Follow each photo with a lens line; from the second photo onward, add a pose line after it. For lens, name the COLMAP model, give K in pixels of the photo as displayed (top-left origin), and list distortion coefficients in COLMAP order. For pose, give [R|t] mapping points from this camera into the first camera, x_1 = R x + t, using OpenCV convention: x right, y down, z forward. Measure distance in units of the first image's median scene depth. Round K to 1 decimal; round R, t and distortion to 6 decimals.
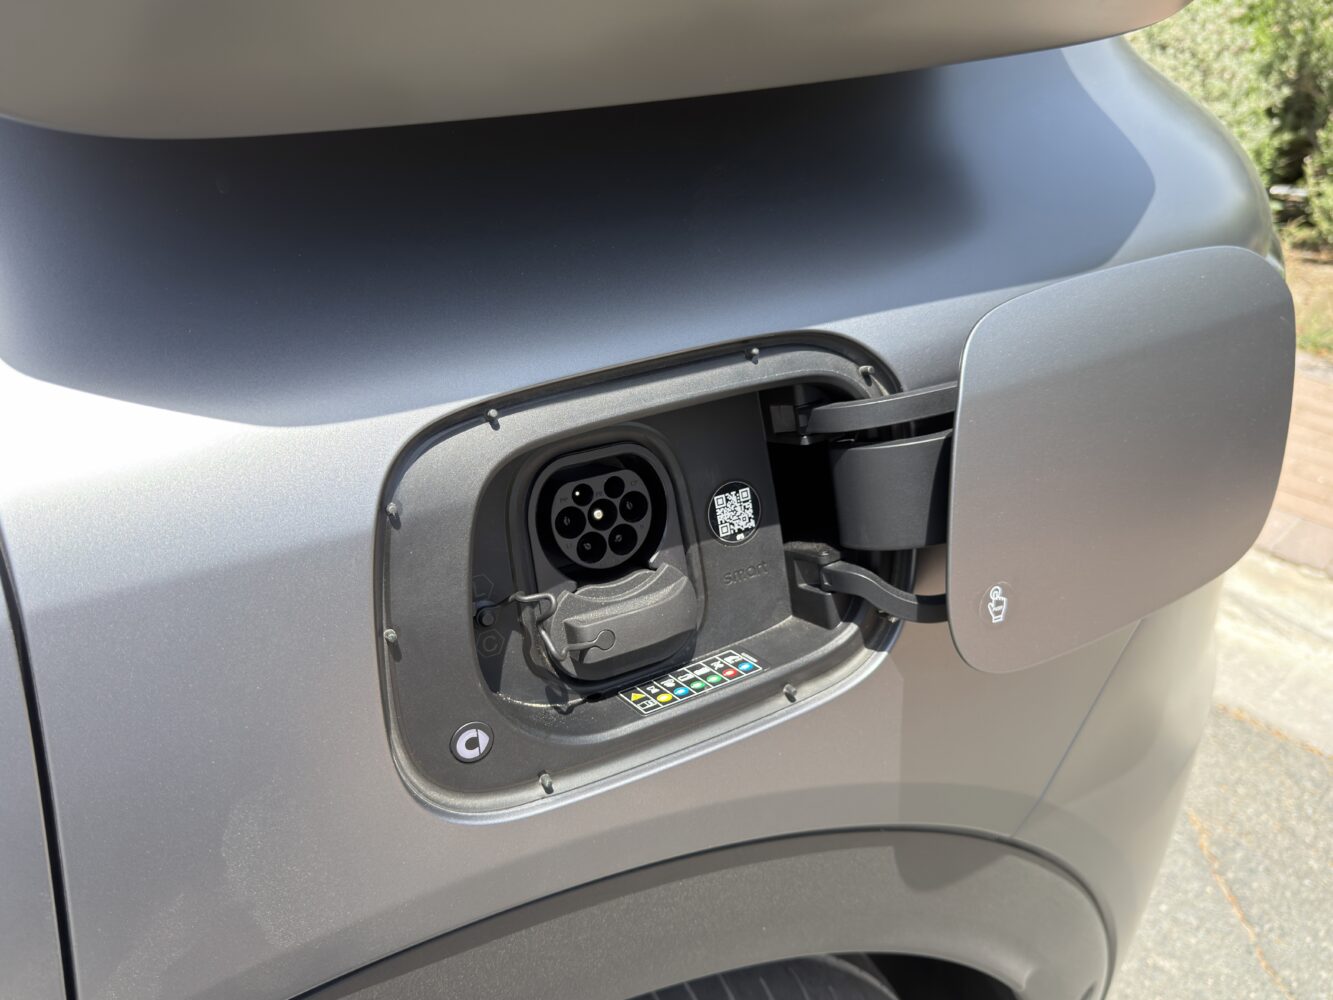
lens RADIAL K [[1151.4, 0, 666.3], [0, 1151.4, 591.0], [0, 0, 1]] dist [0.006025, -0.009064]
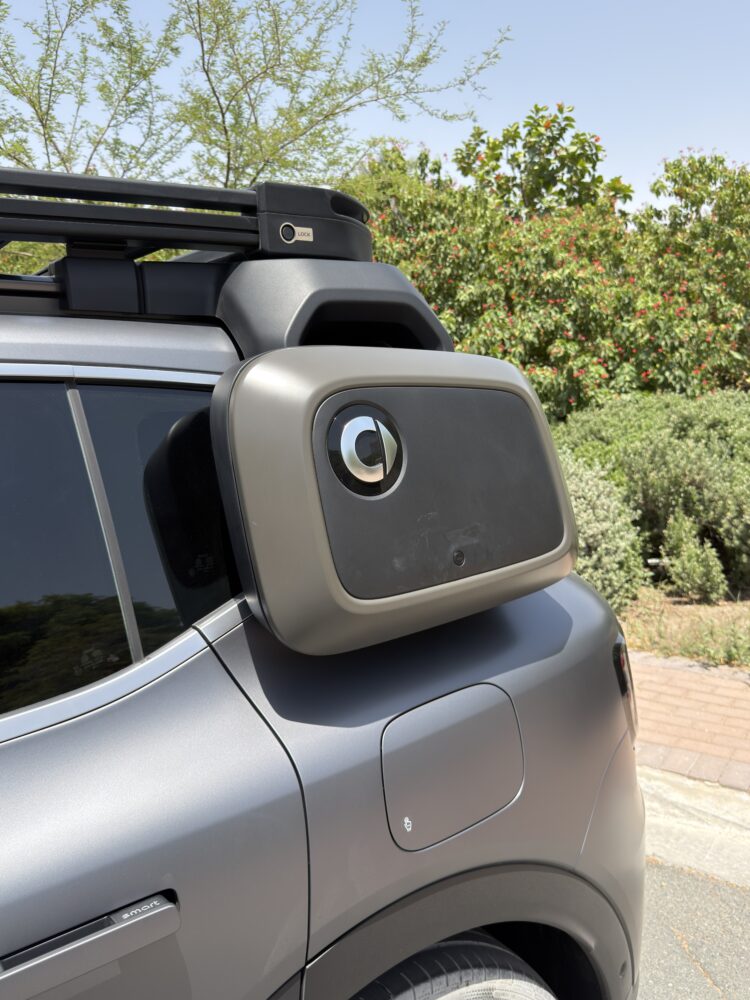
lens RADIAL K [[863.7, 0, 375.0], [0, 863.7, 500.0], [0, 0, 1]] dist [0.006025, -0.009064]
pose [[0.986769, -0.064260, 0.148852, -0.094072], [0.119211, 0.909829, -0.397493, 0.044885], [-0.109887, 0.409979, 0.905451, -0.261794]]
